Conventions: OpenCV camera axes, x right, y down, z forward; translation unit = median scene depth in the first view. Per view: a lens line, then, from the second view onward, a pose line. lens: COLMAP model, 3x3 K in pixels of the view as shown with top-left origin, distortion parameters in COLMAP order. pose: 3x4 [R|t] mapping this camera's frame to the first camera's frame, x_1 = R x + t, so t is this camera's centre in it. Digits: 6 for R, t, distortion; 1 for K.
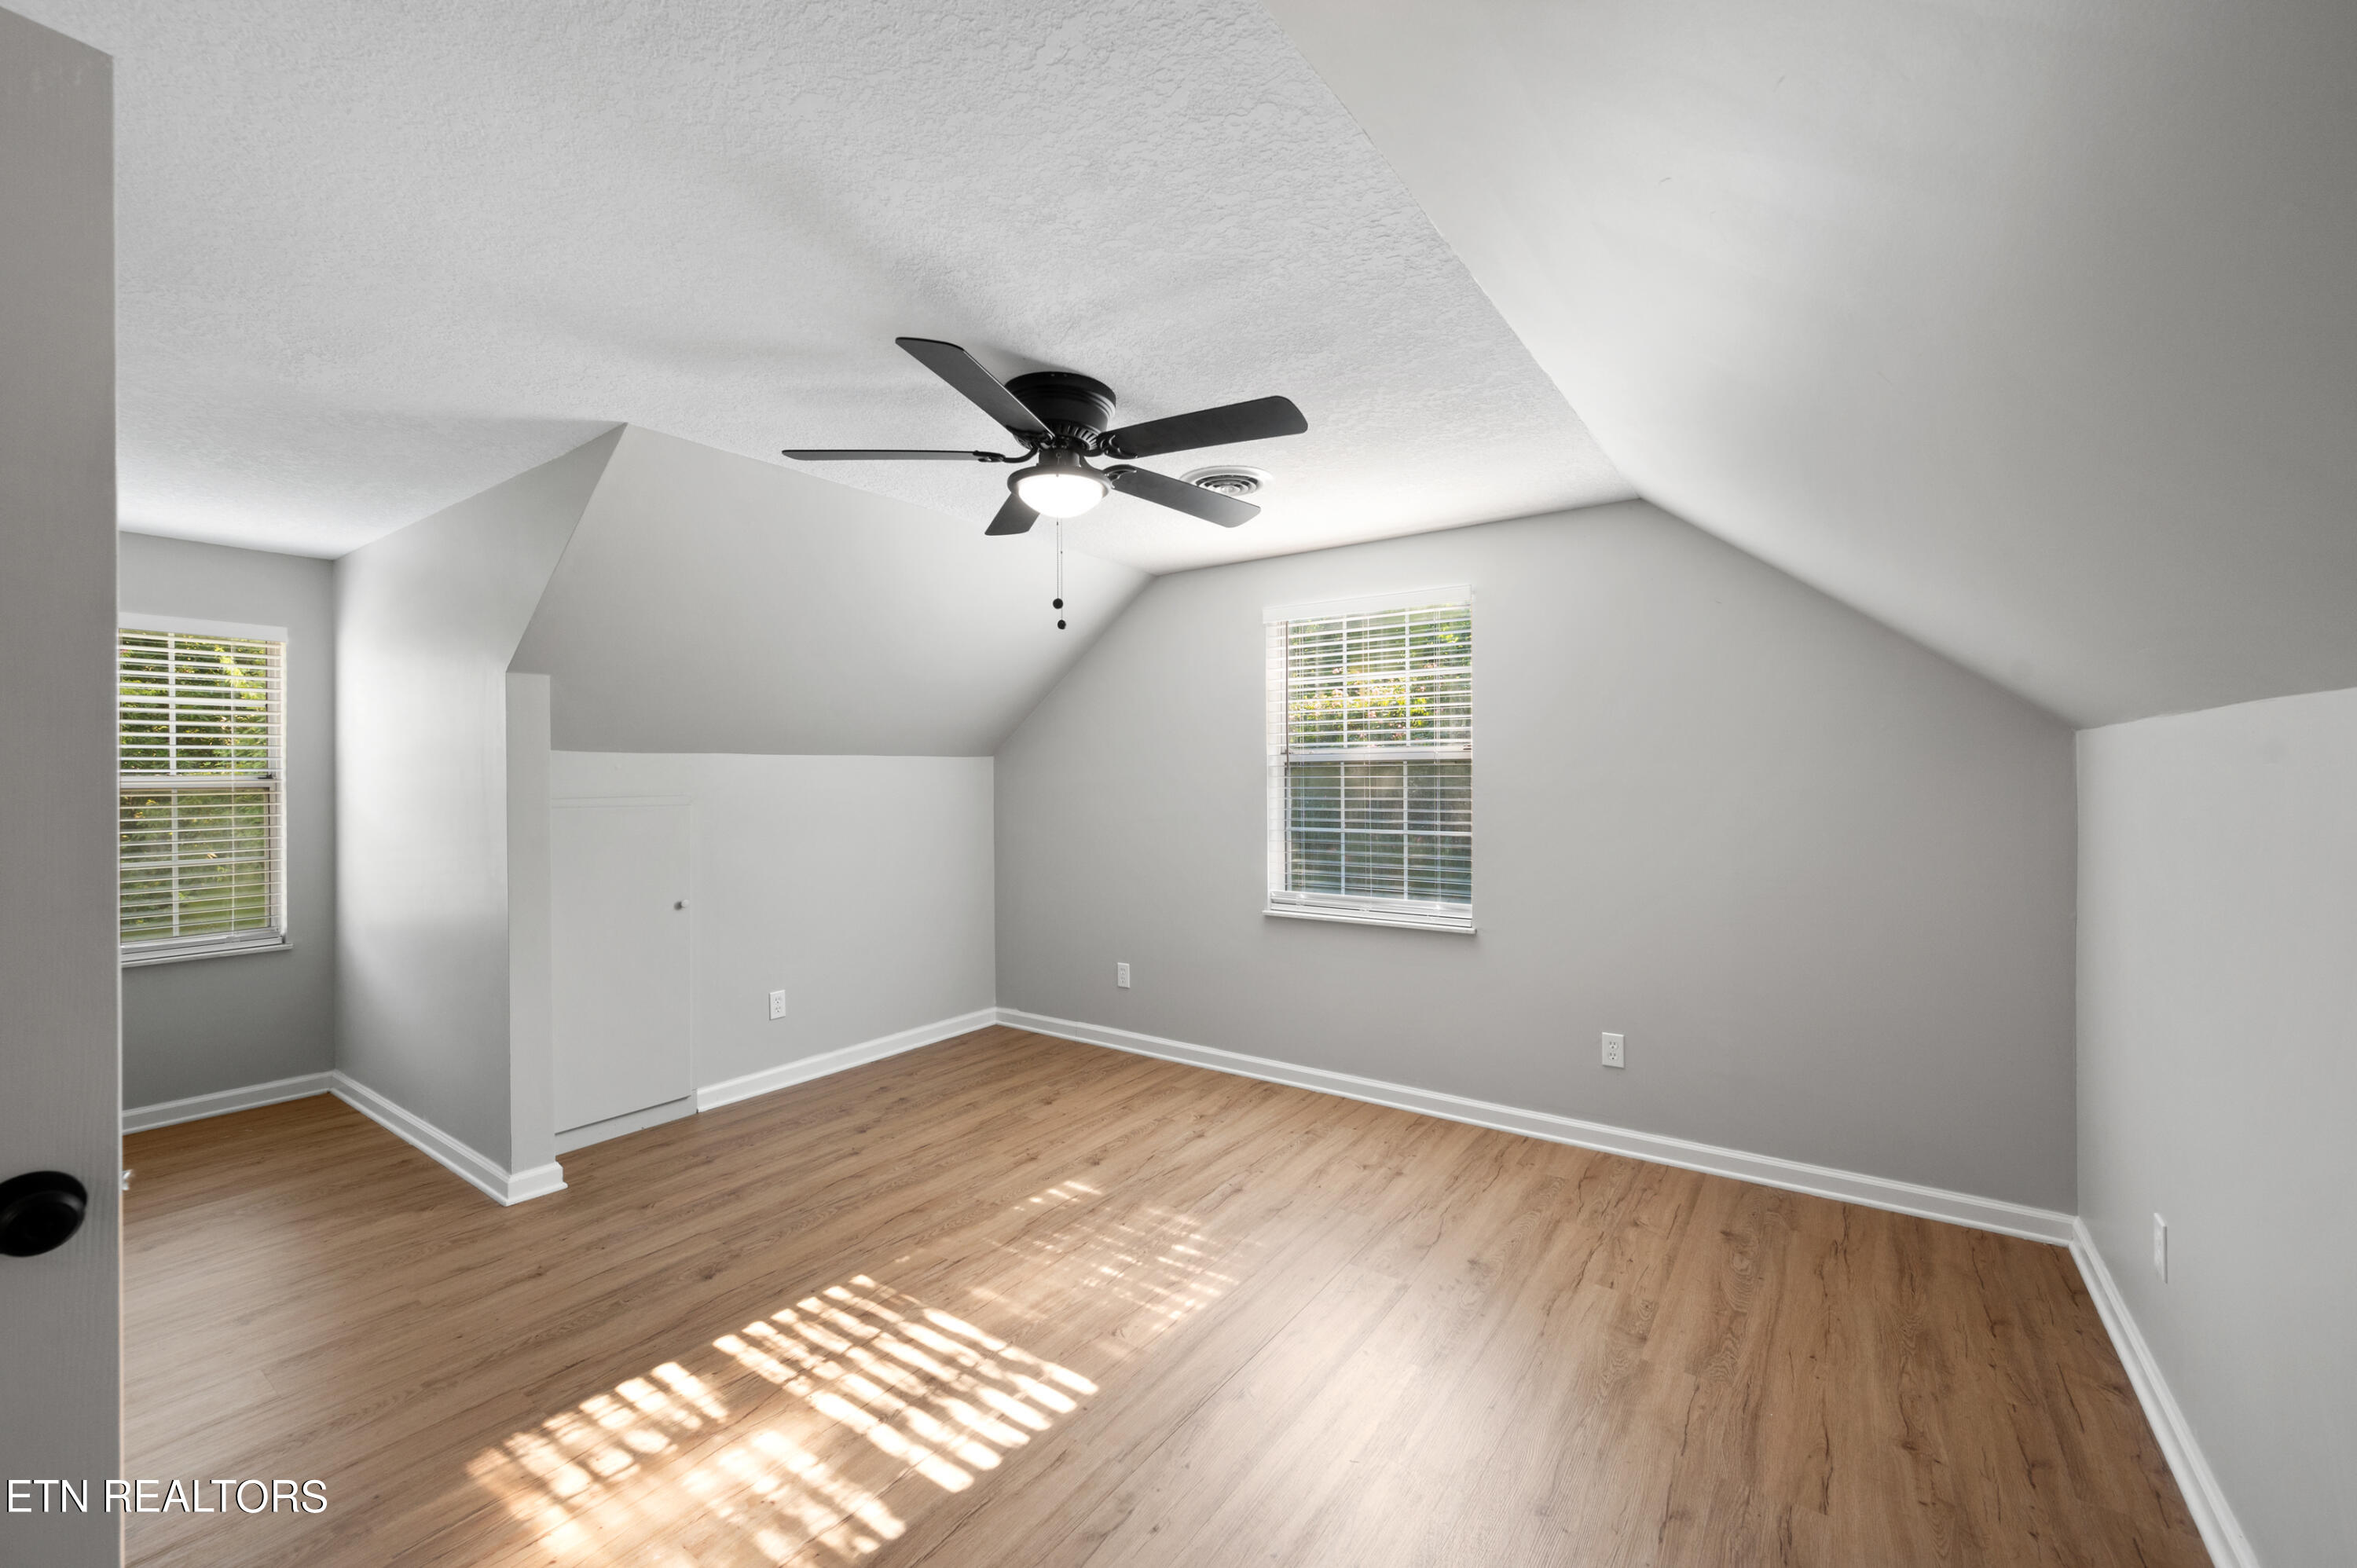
lens RADIAL K [[948.0, 0, 1182.2], [0, 948.0, 751.6], [0, 0, 1]] dist [-0.002195, -0.000133]
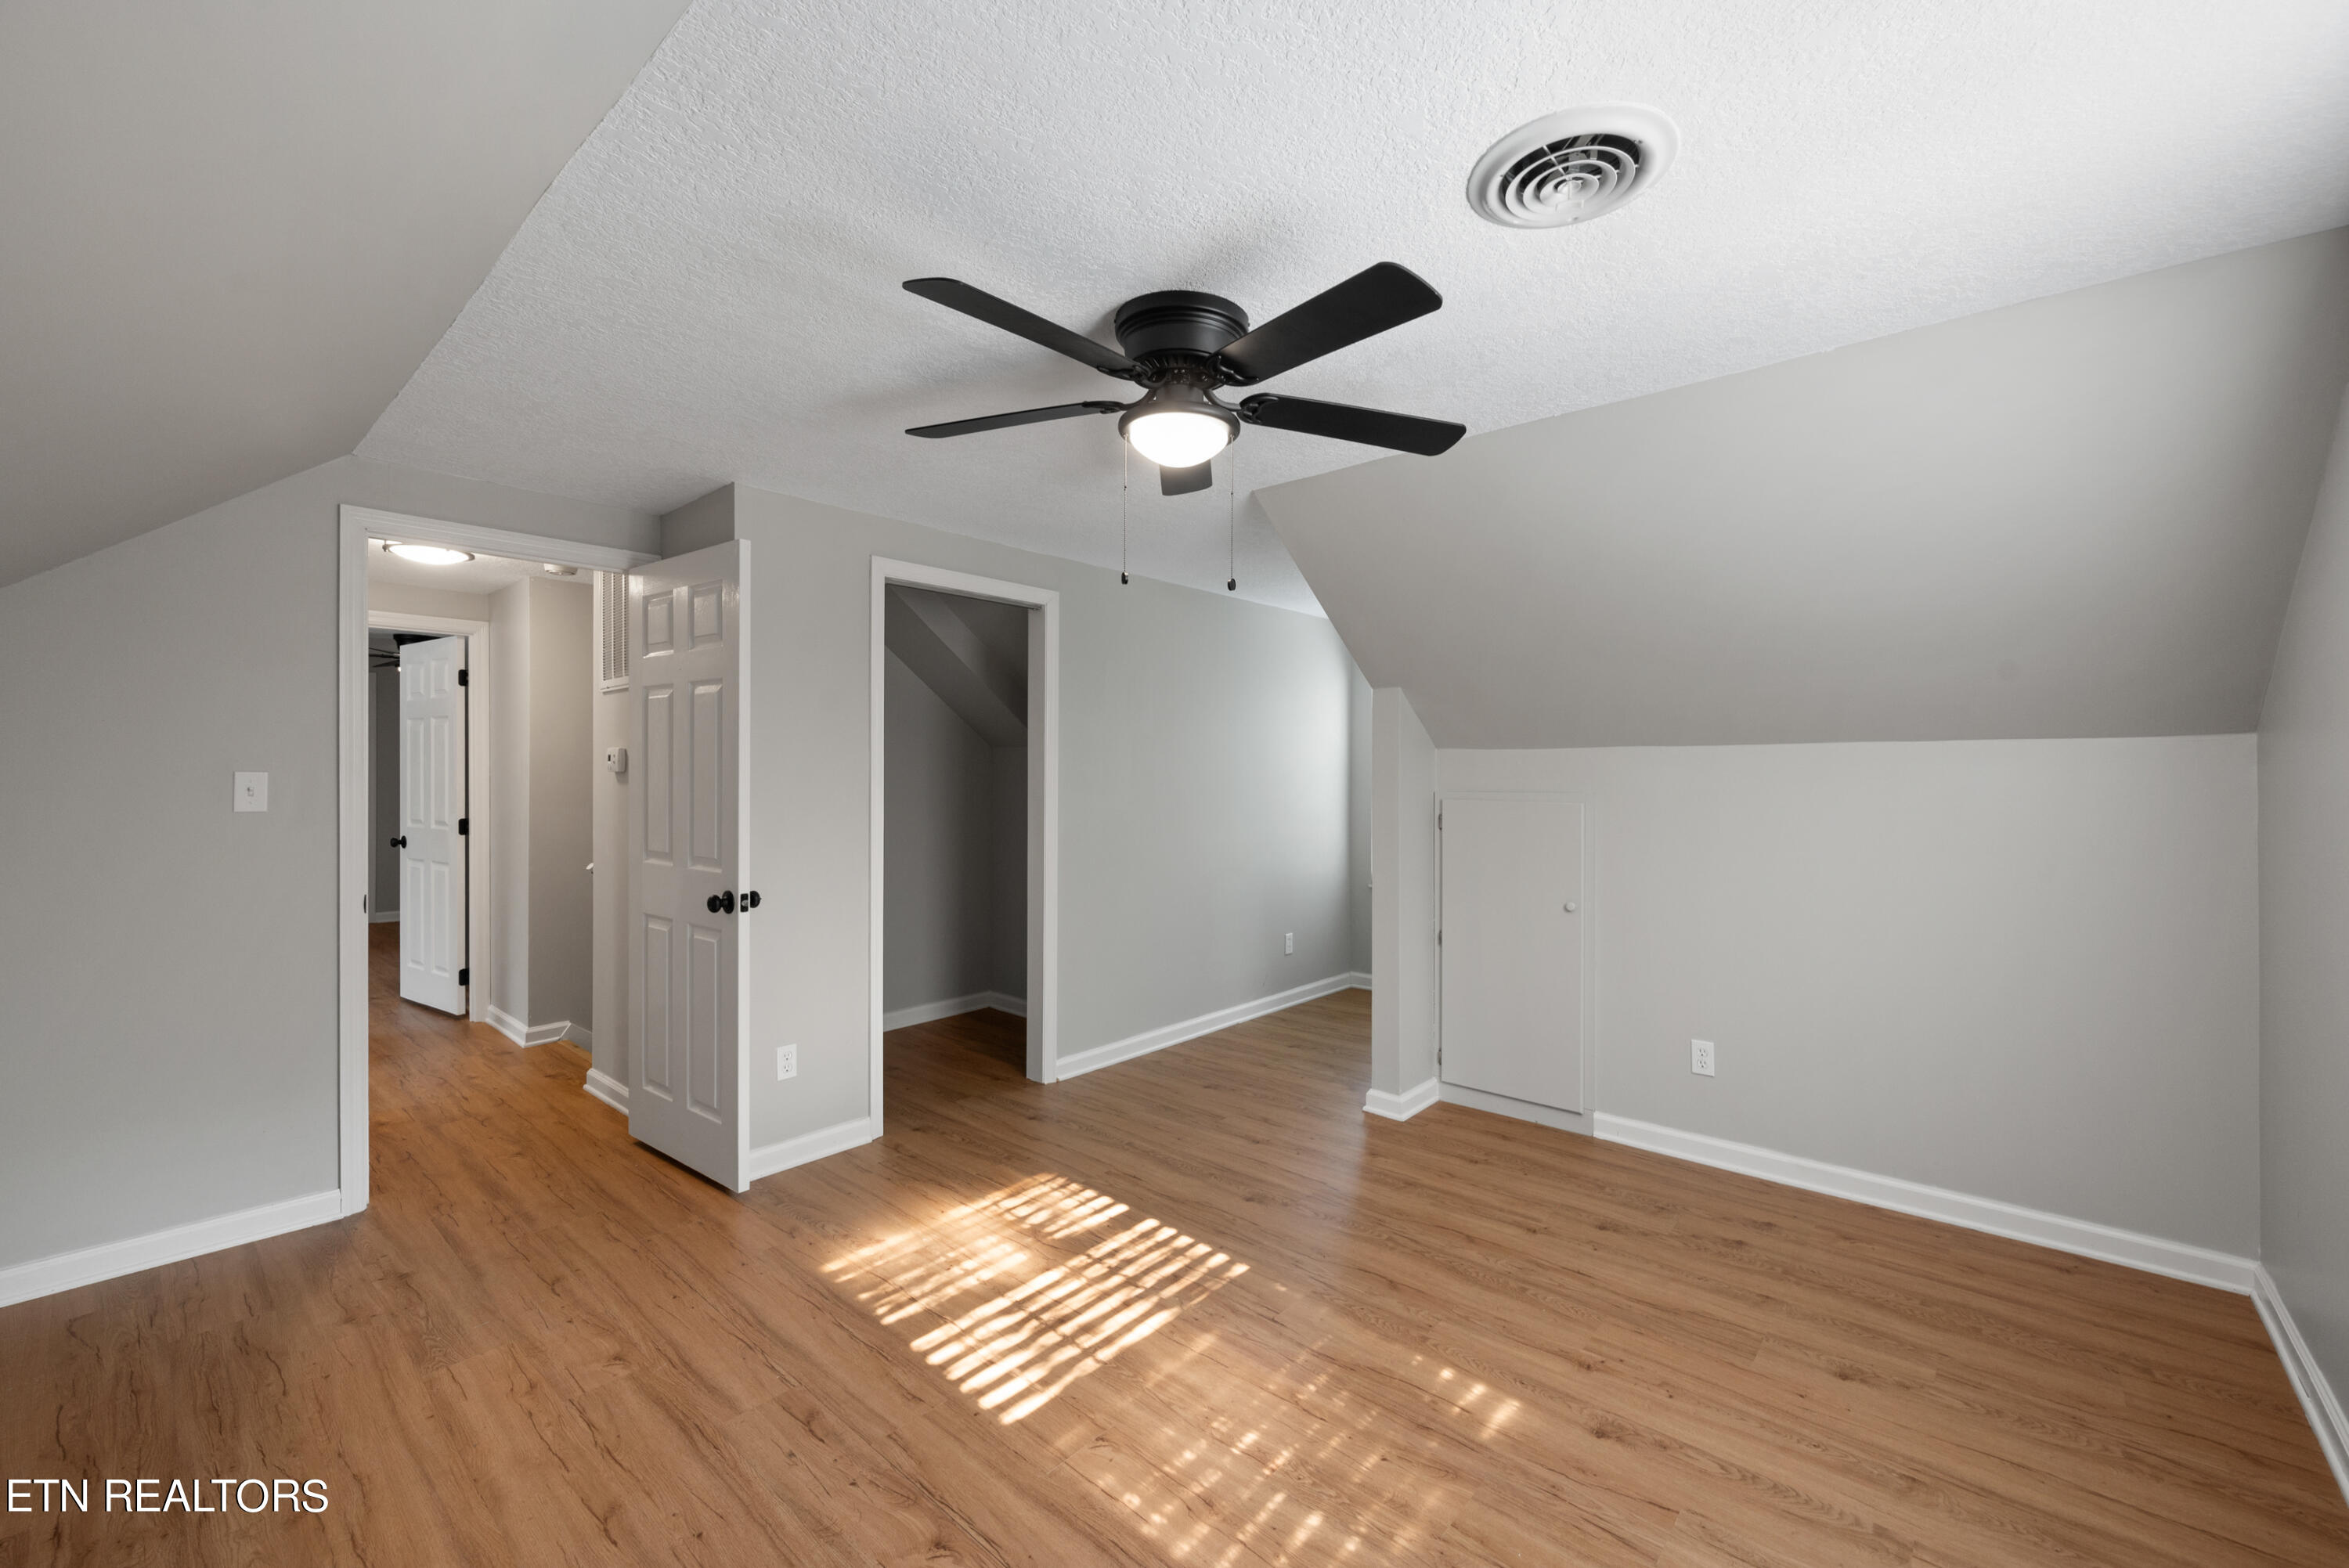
lens RADIAL K [[944.8, 0, 1178.2], [0, 944.8, 751.8], [0, 0, 1]] dist [-0.002195, -0.000133]
pose [[-0.105914, -0.016091, -0.994245, 0.715239], [0.022224, 0.999581, -0.018545, 0.018949], [0.994127, -0.024060, -0.105512, 1.095510]]
